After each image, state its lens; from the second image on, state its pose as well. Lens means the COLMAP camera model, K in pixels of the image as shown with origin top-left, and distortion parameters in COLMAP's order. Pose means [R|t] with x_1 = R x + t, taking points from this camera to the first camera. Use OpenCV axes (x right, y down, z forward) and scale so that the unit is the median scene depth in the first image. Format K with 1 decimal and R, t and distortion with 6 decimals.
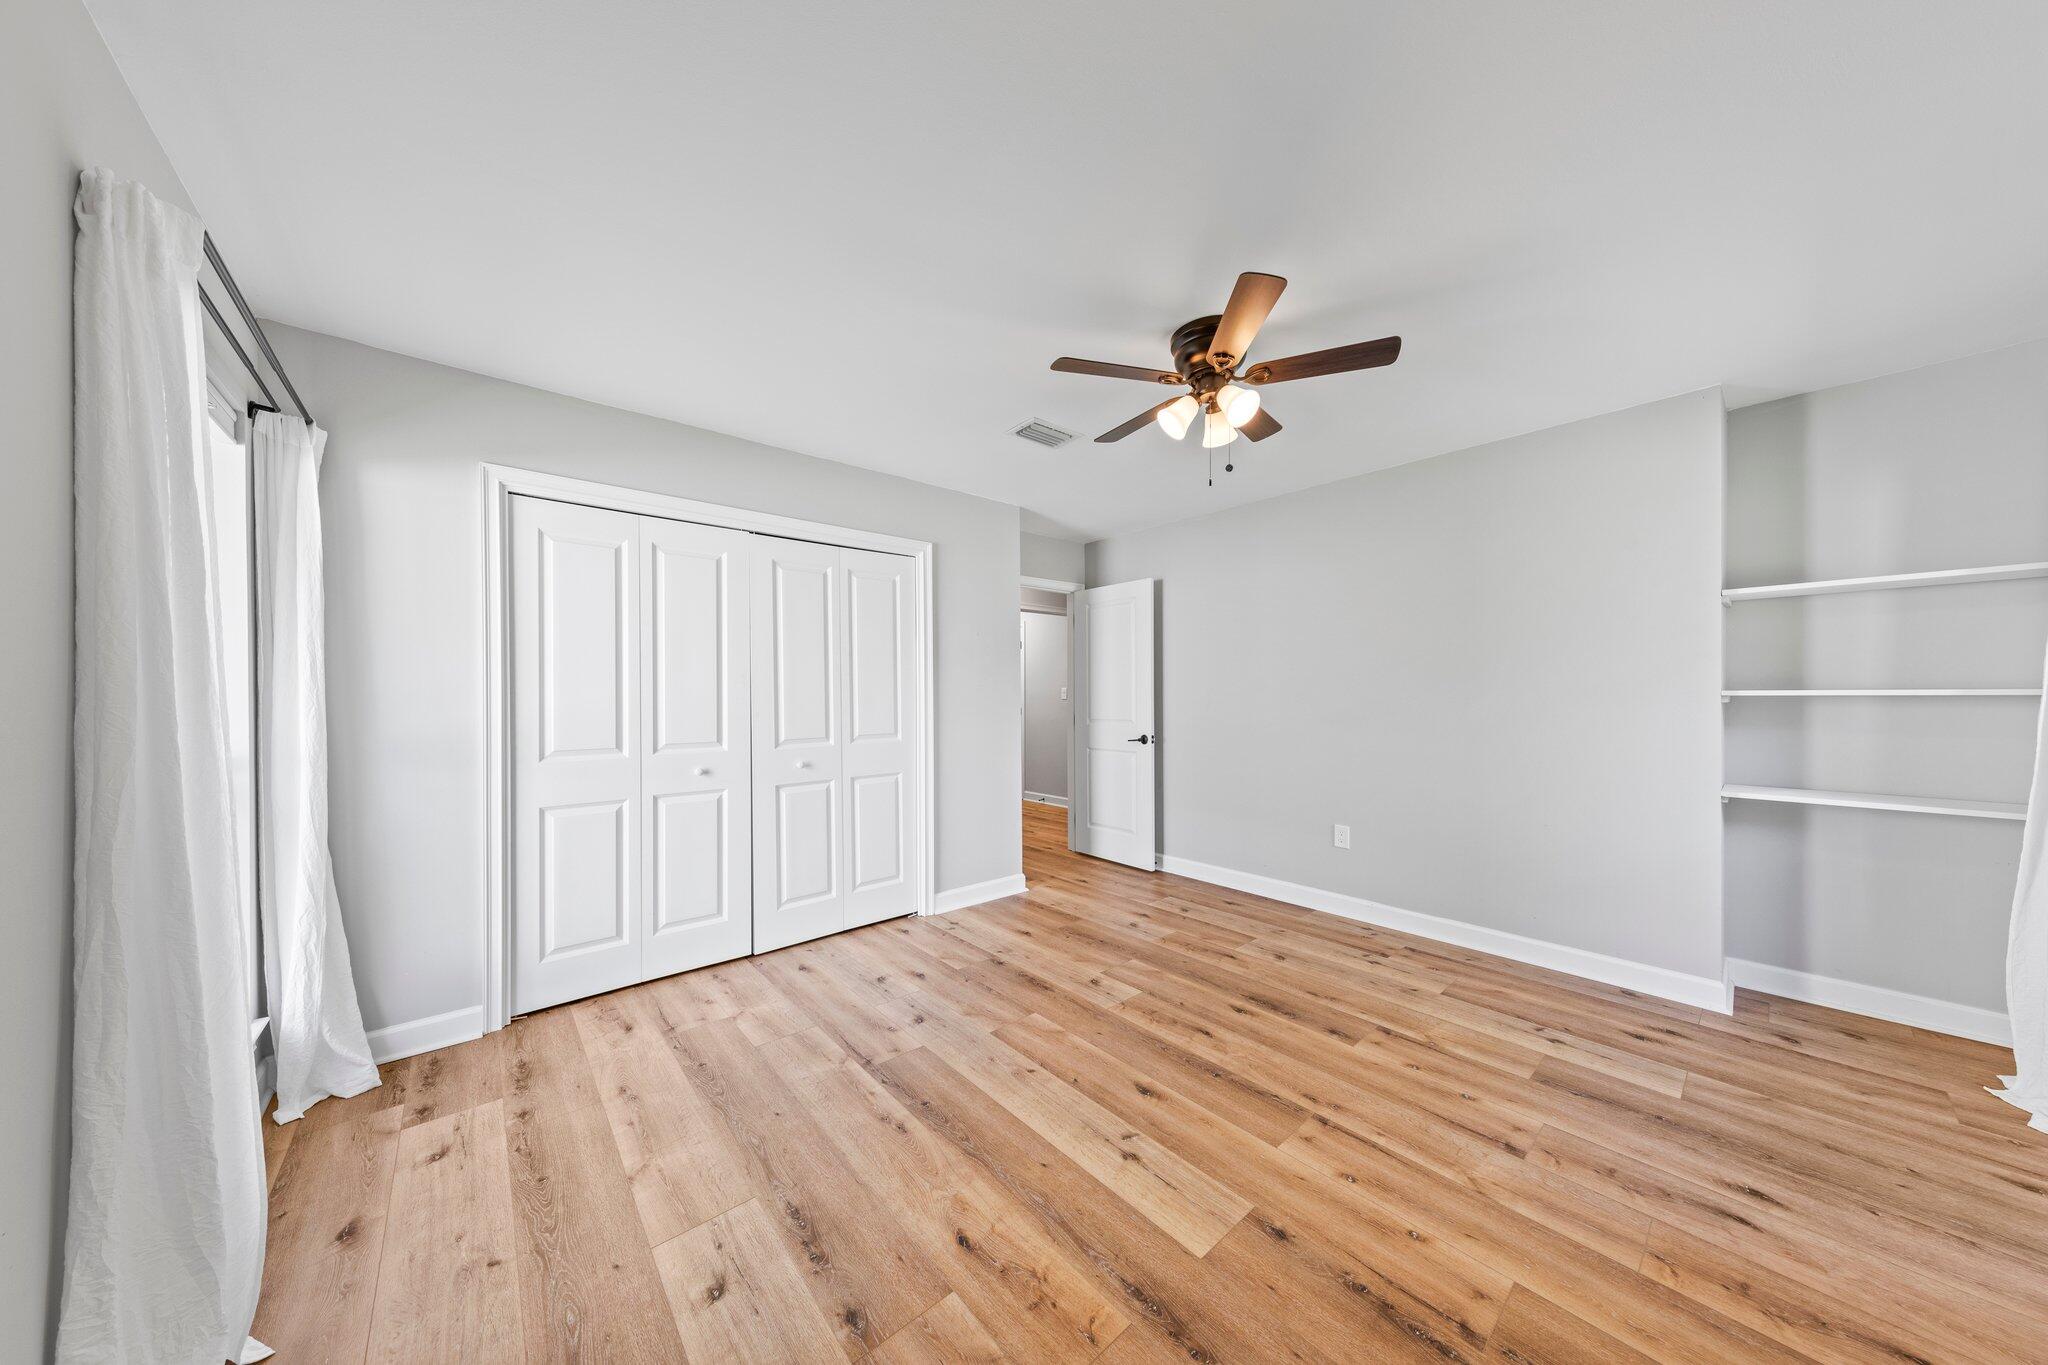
lens RADIAL K [[647.0, 0, 1025.3], [0, 647.0, 683.9], [0, 0, 1]] dist [0.006628, -0.000216]
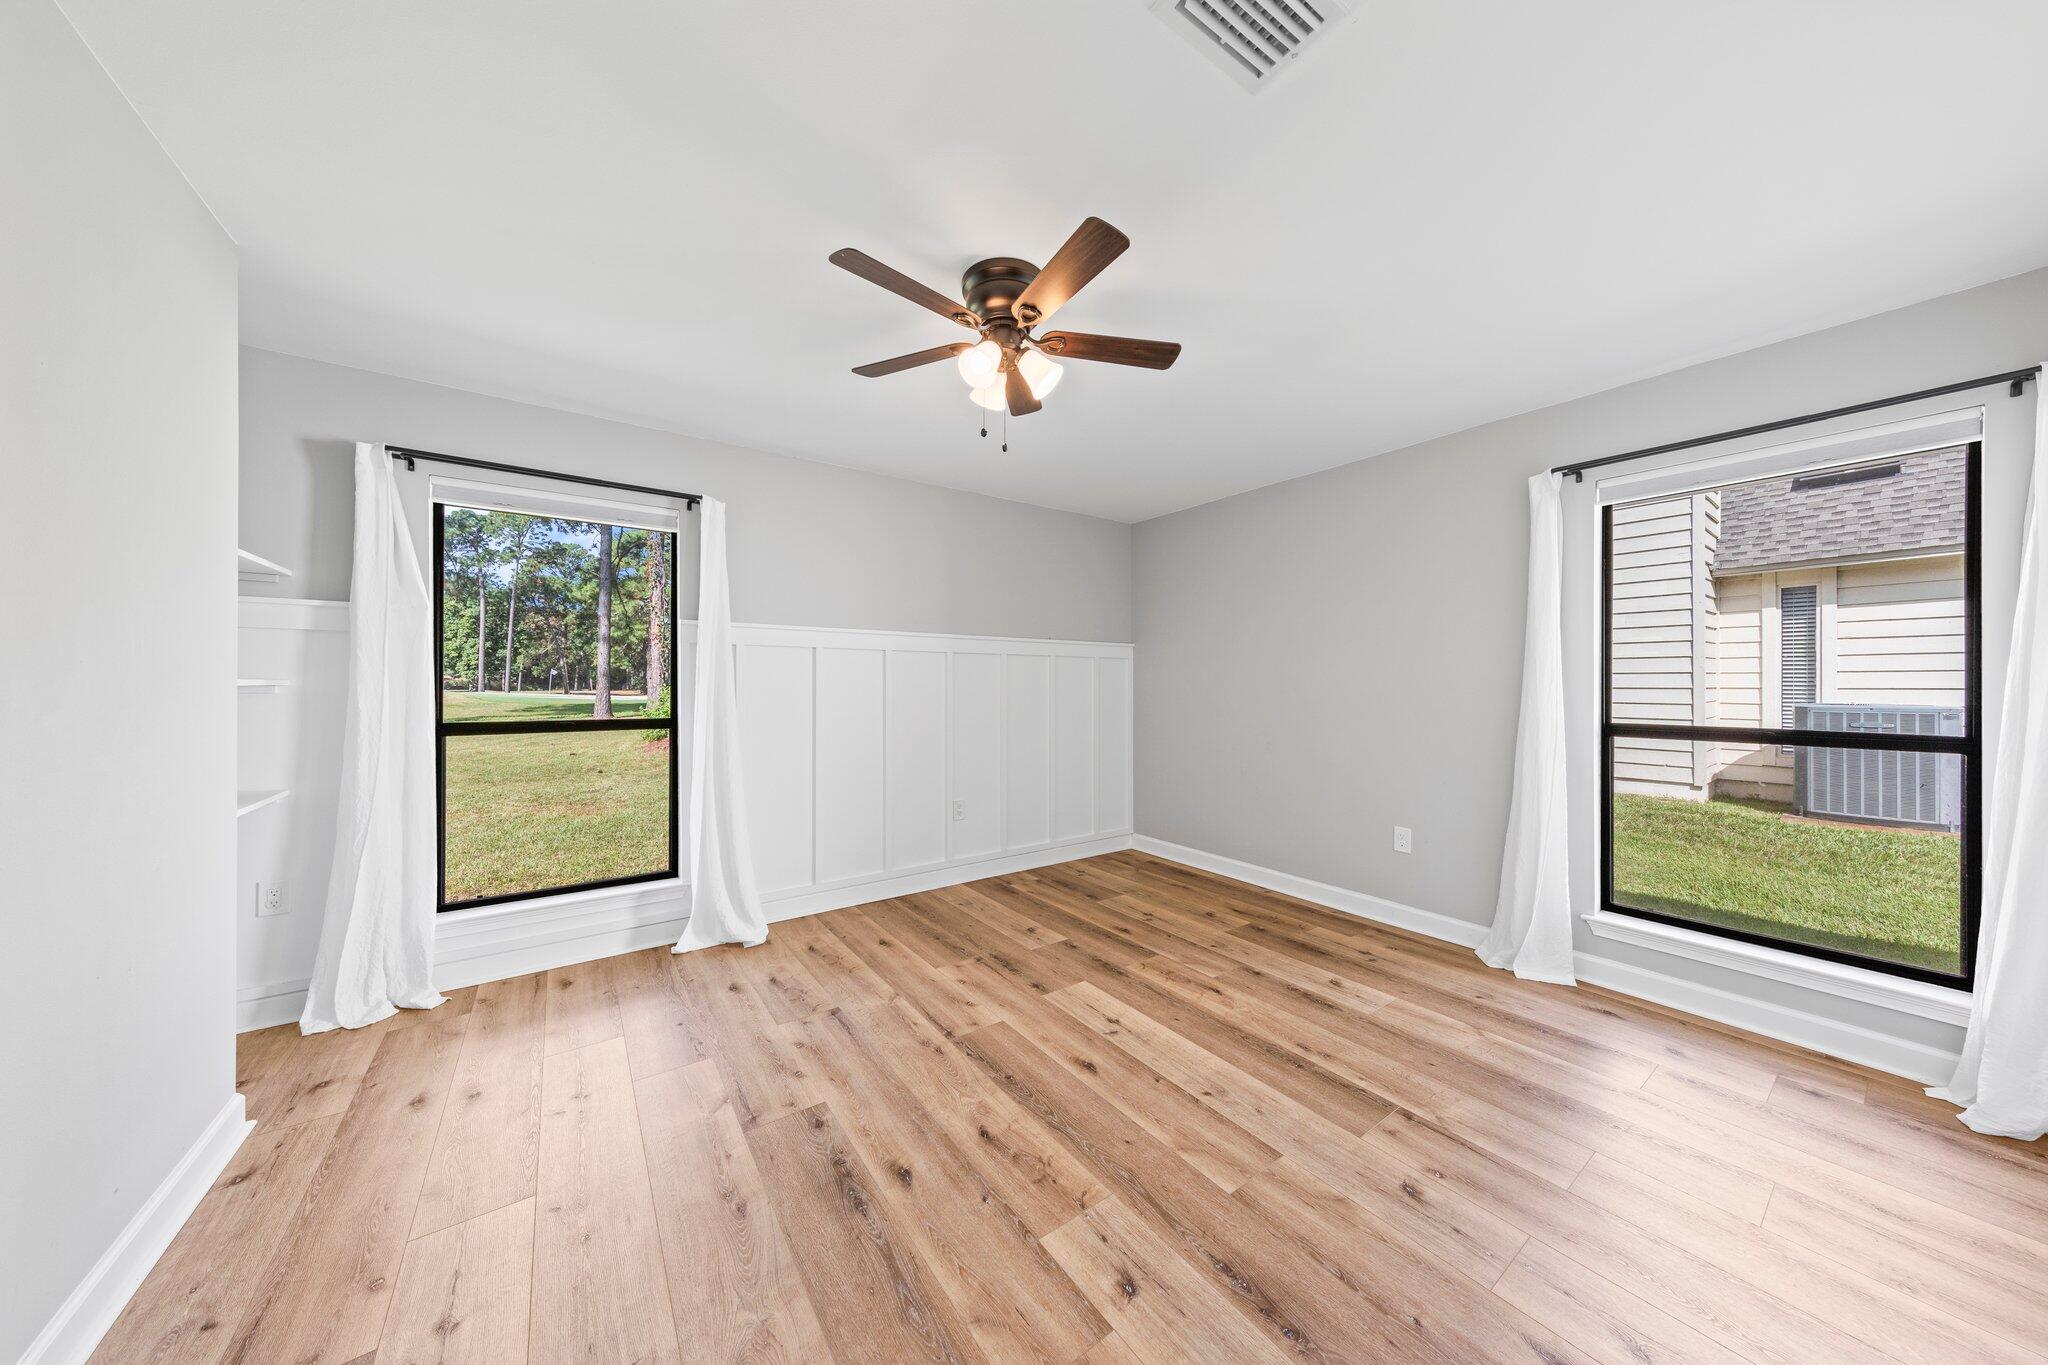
lens RADIAL K [[647.0, 0, 1025.3], [0, 647.0, 683.9], [0, 0, 1]] dist [0.006628, -0.000216]
pose [[-0.995624, 0.002768, 0.093406, 0.196372], [0.001209, 0.999859, -0.016740, 0.037216], [-0.093439, -0.016554, -0.995487, 2.154417]]
